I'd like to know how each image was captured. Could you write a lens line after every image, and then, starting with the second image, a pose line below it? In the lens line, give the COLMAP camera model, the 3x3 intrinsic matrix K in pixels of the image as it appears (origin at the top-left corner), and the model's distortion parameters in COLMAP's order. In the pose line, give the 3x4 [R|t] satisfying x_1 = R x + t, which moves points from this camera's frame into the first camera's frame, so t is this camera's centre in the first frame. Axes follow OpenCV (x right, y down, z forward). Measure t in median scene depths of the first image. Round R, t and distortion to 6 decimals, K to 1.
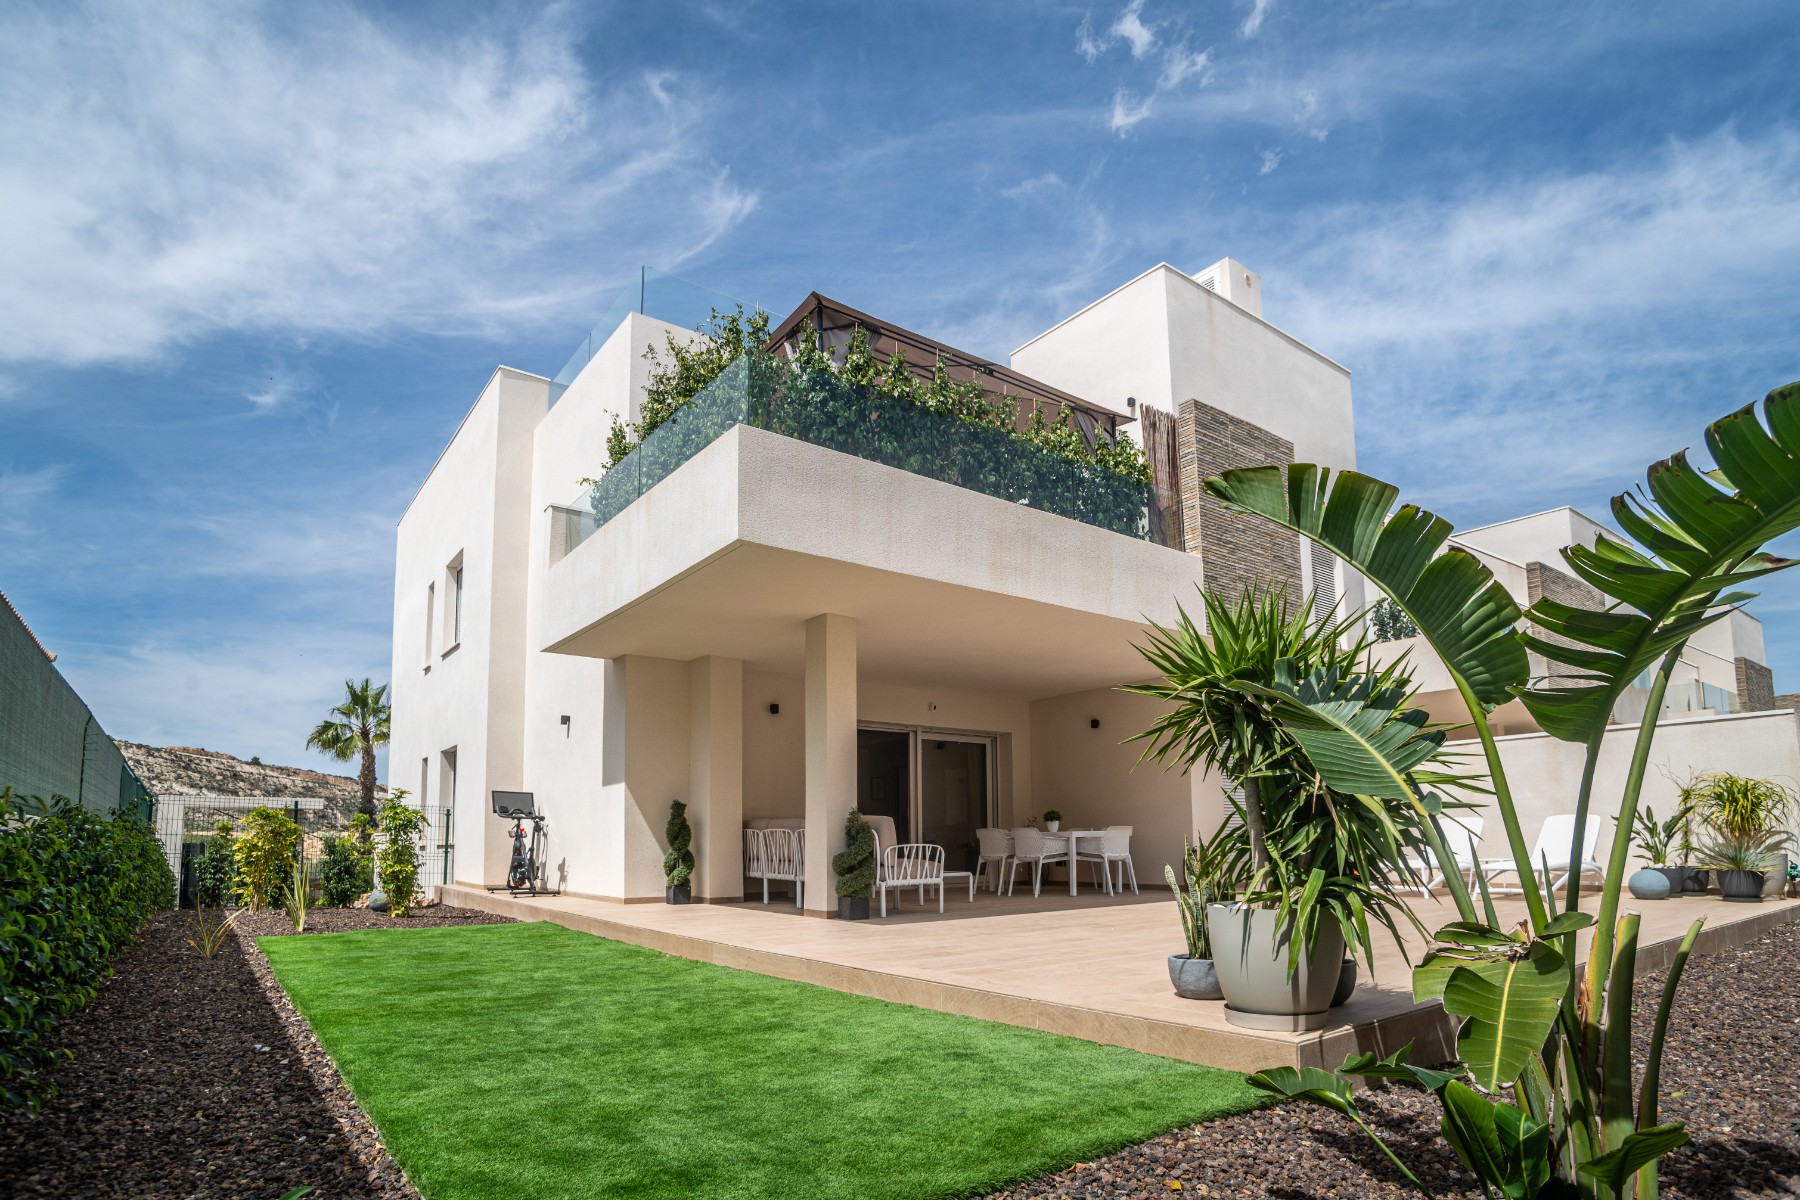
lens RADIAL K [[922.1, 0, 897.9], [0, 922.1, 754.0], [0, 0, 1]] dist [-0.000112, 0.000068]
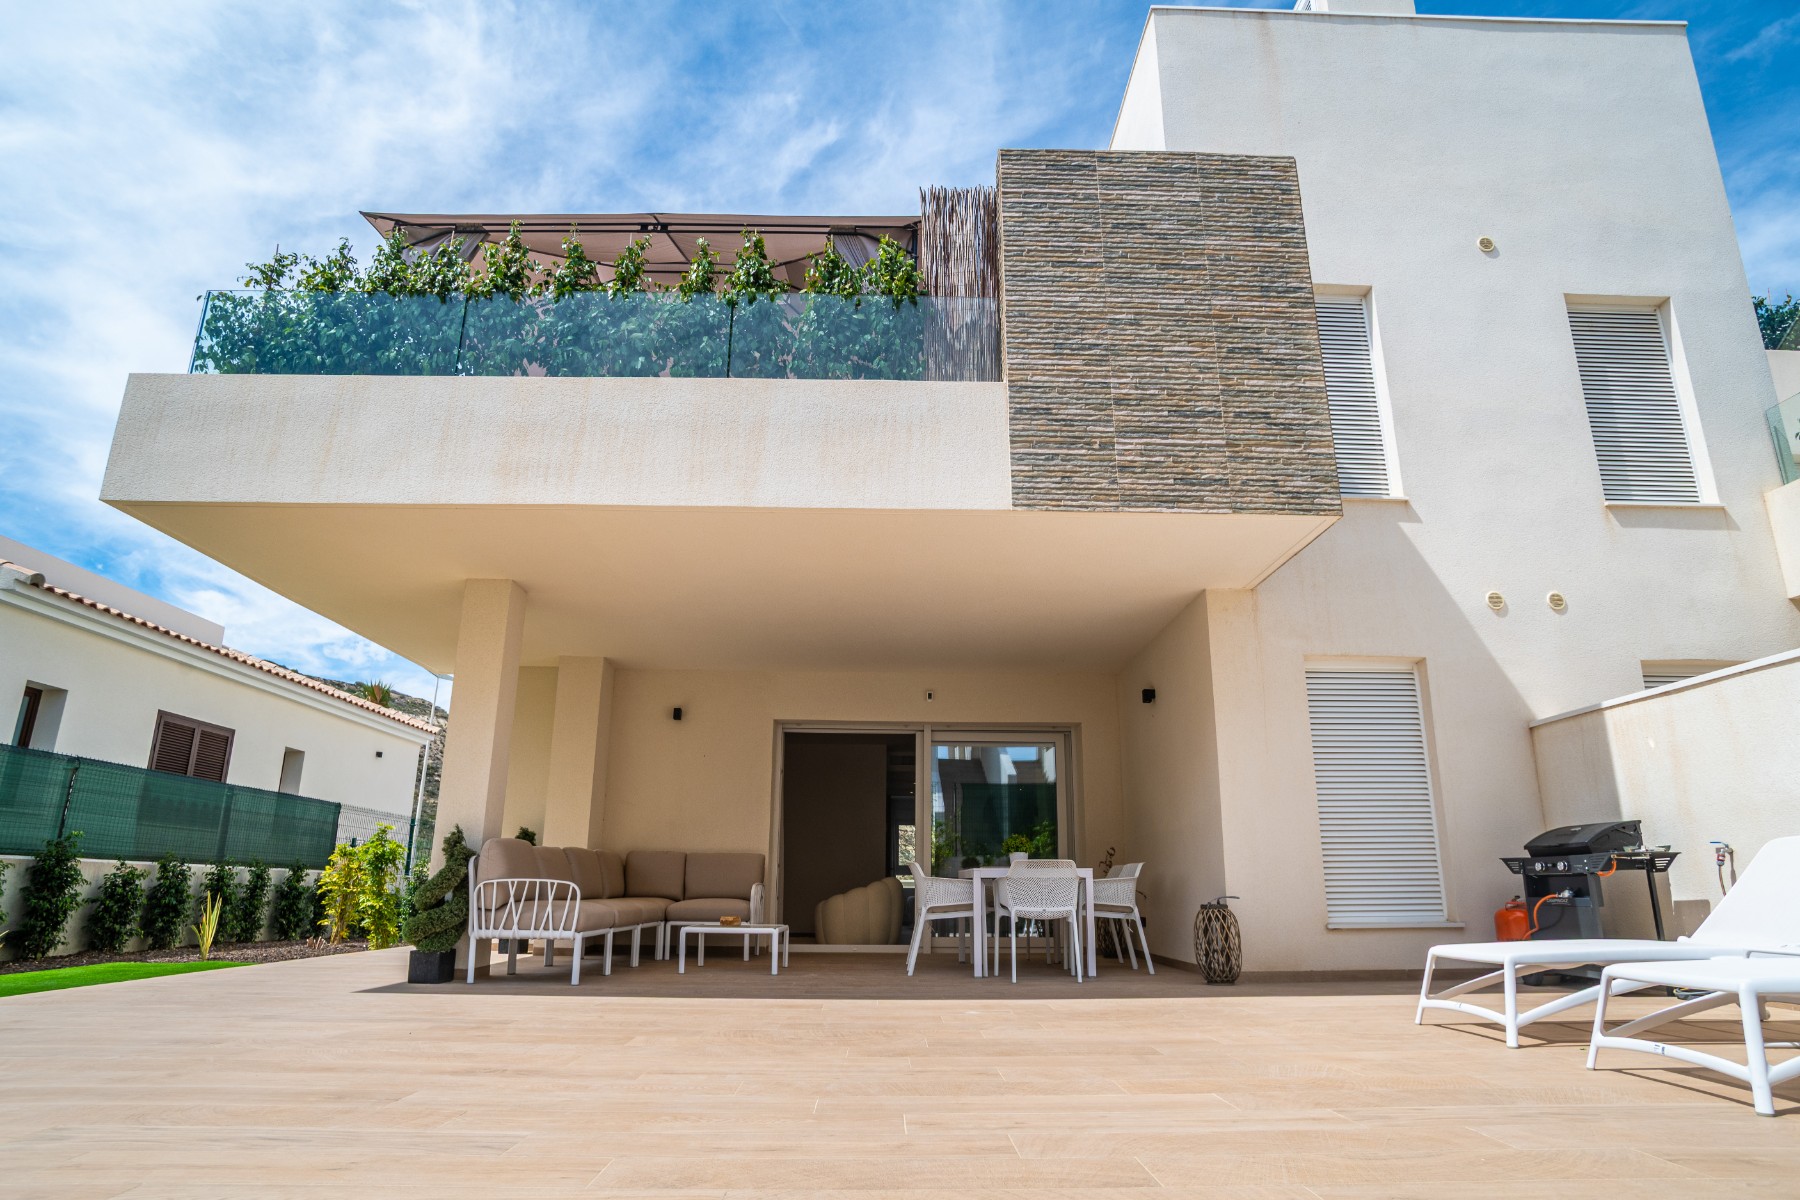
lens RADIAL K [[958.4, 0, 900.0], [0, 958.4, 641.9], [0, 0, 1]] dist [-0.028418, -0.000011]
pose [[0.811975, -0.134853, -0.567901, 0.544560], [0.040073, 0.983529, -0.176252, 0.047725], [0.582315, 0.120355, 0.804005, 0.450927]]
